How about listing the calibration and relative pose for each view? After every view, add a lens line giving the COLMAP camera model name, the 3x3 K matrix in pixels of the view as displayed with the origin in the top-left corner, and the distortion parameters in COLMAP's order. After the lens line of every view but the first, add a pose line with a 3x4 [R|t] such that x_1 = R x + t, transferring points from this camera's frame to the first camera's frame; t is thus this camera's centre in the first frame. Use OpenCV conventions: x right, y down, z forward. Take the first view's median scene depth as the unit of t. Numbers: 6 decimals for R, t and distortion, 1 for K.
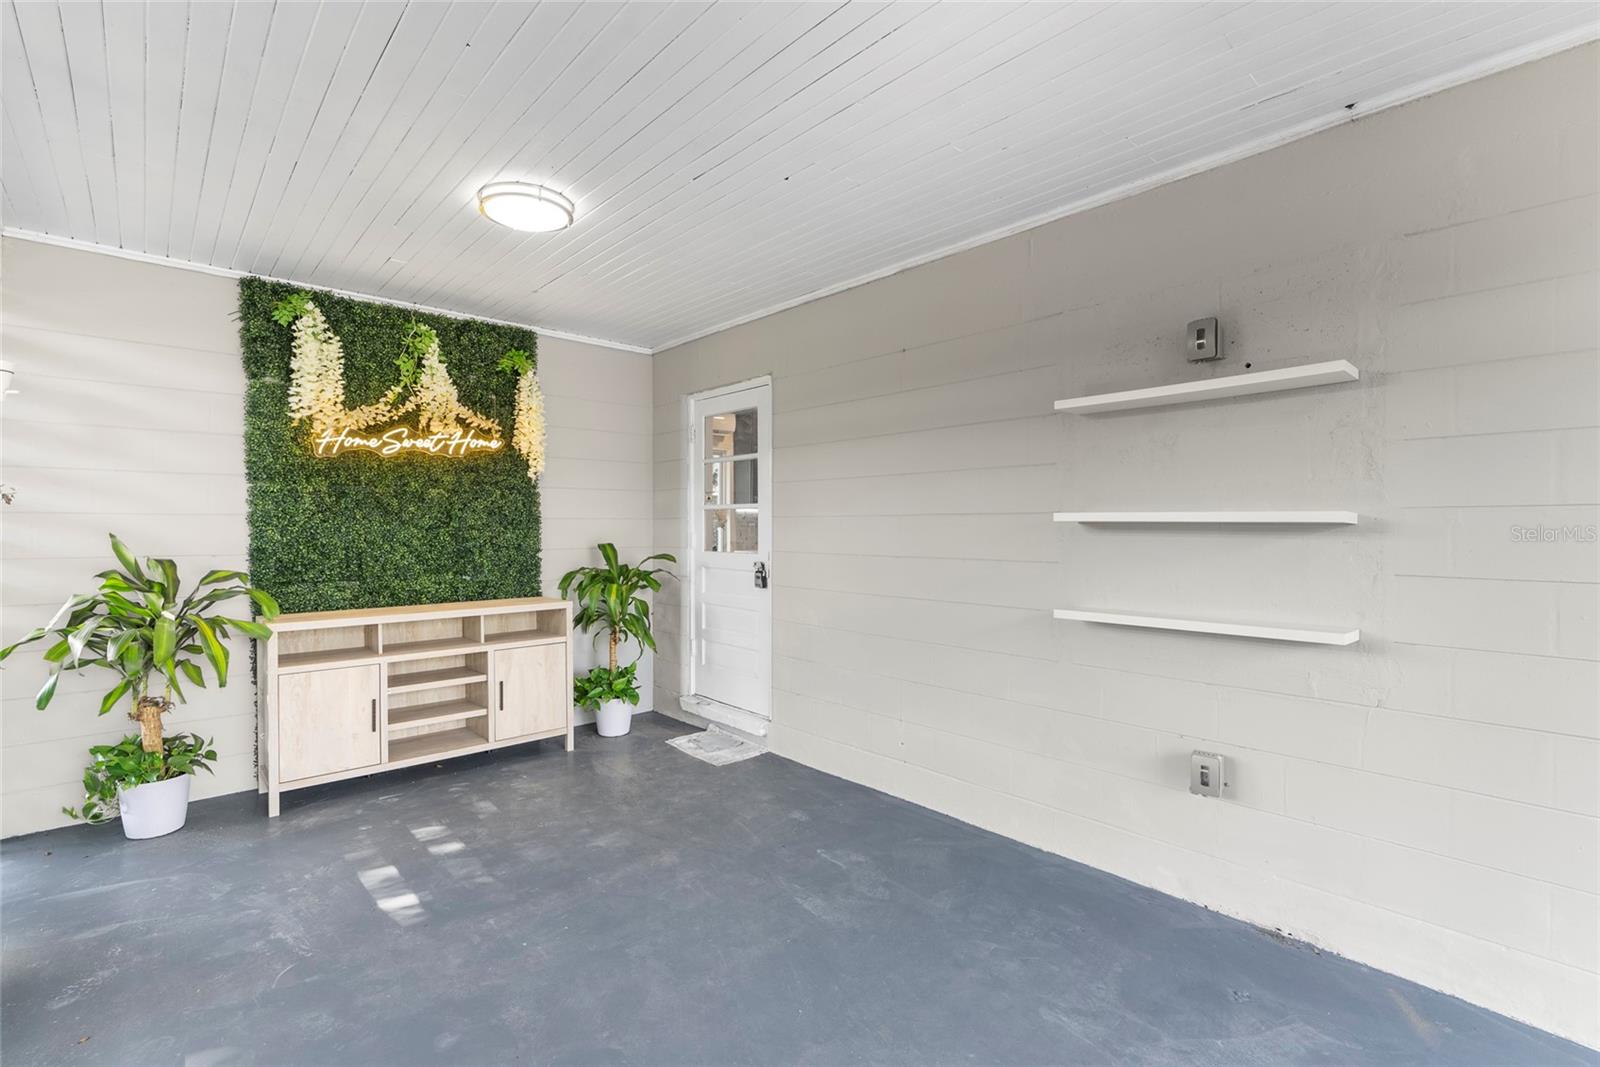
lens RADIAL K [[734.1, 0, 803.6], [0, 734.1, 531.3], [0, 0, 1]] dist [-0.009585, 0.005439]
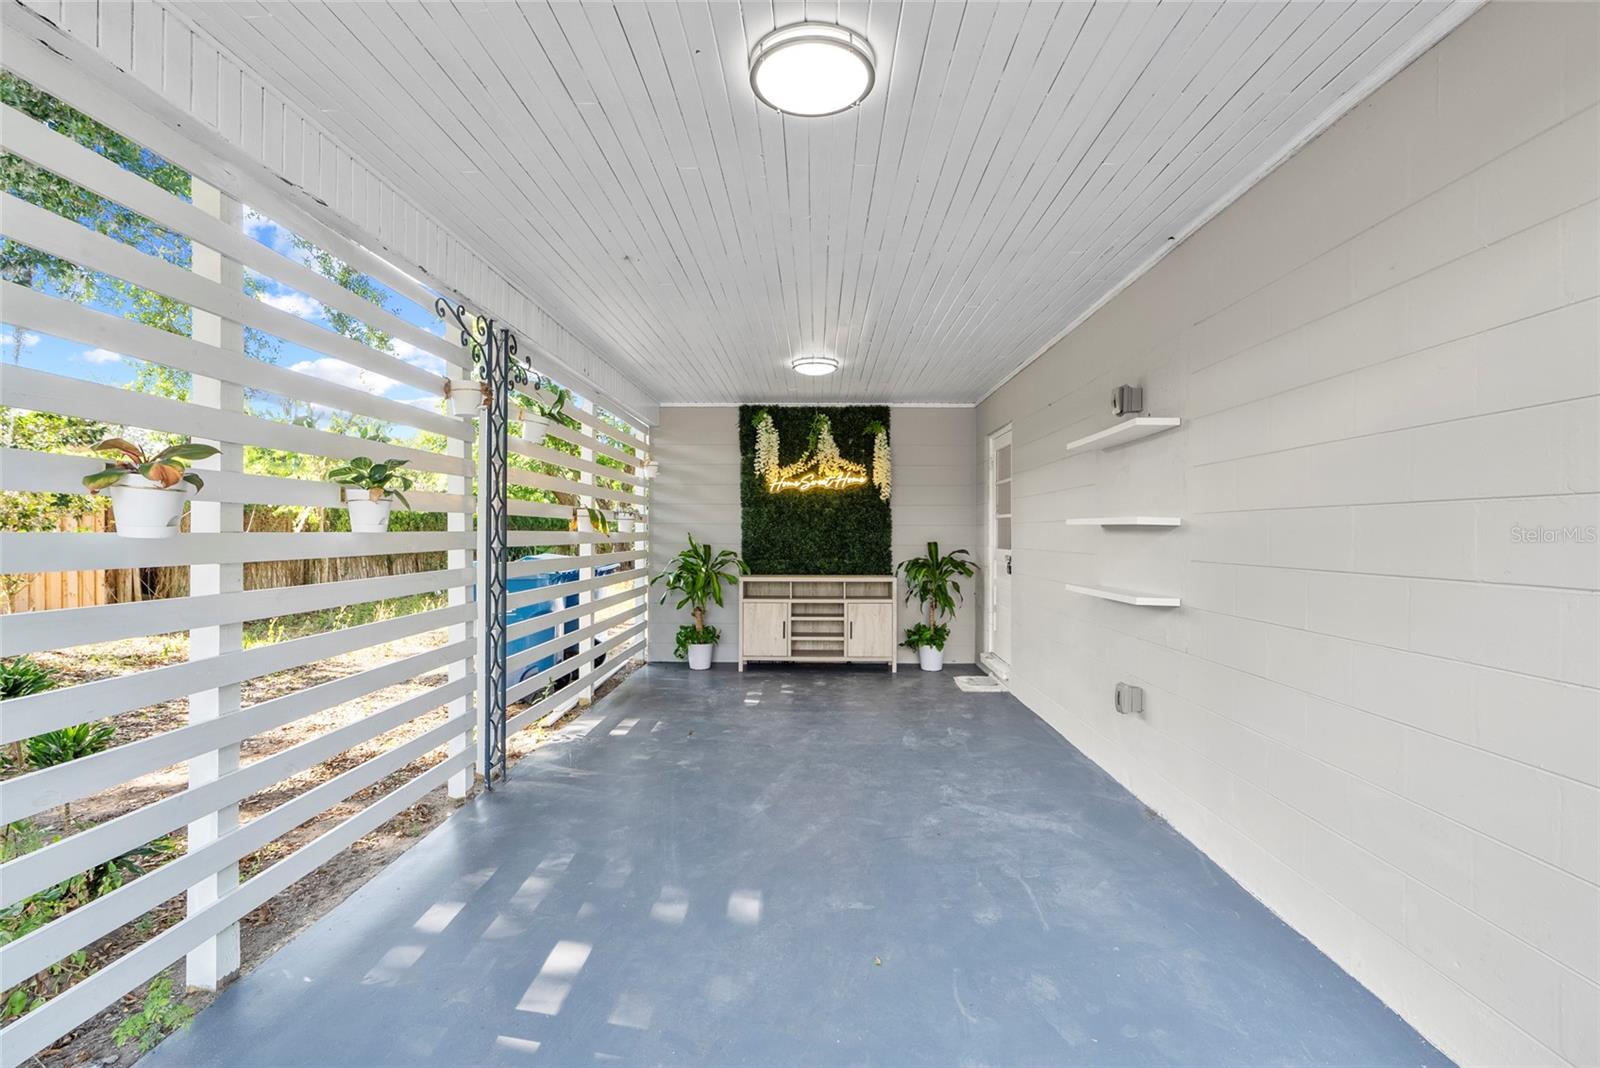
lens RADIAL K [[734.1, 0, 792.3], [0, 734.1, 533.1], [0, 0, 1]] dist [-0.009585, 0.005439]
pose [[0.717354, 0.002455, -0.696705, 0.680548], [-0.009233, 0.999939, -0.005983, 0.012191], [0.696648, 0.010725, 0.717333, -0.314547]]
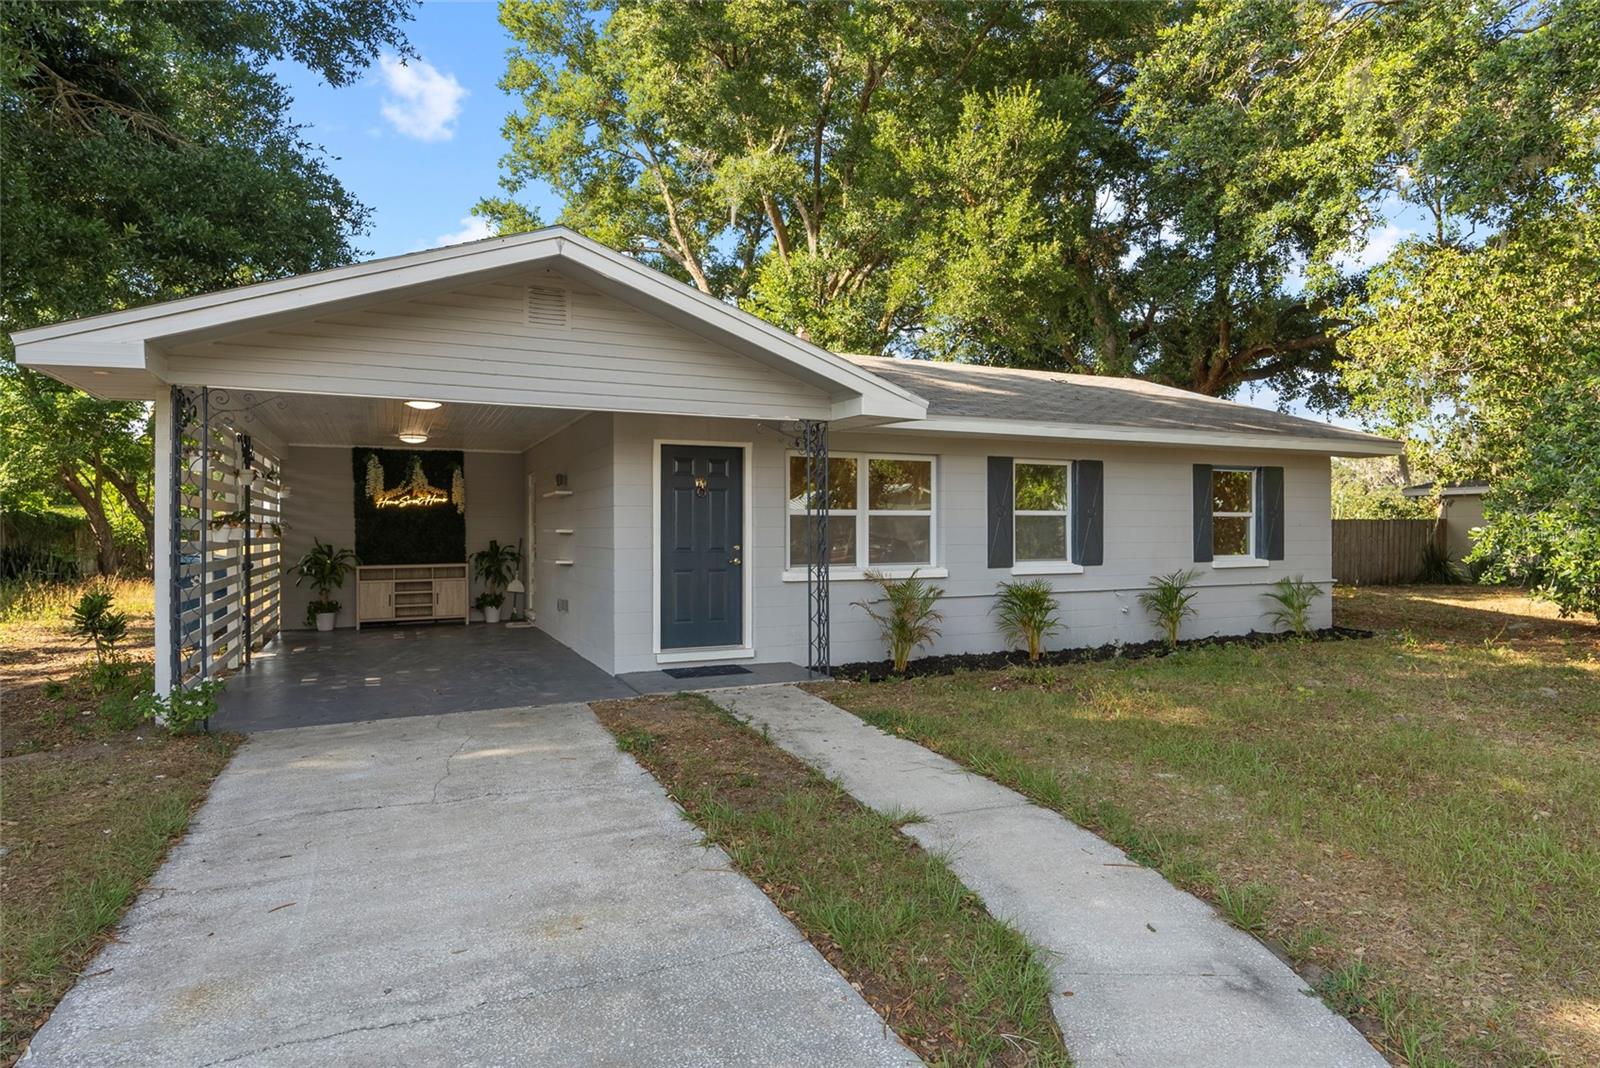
lens RADIAL K [[909.9, 0, 800.8], [0, 909.9, 526.7], [0, 0, 1]] dist [-0.003988, -0.000233]
pose [[0.952488, -0.007049, -0.304495, 1.840356], [0.003943, 0.999934, -0.010813, 0.009107], [0.304551, 0.009098, 0.952452, -1.721011]]
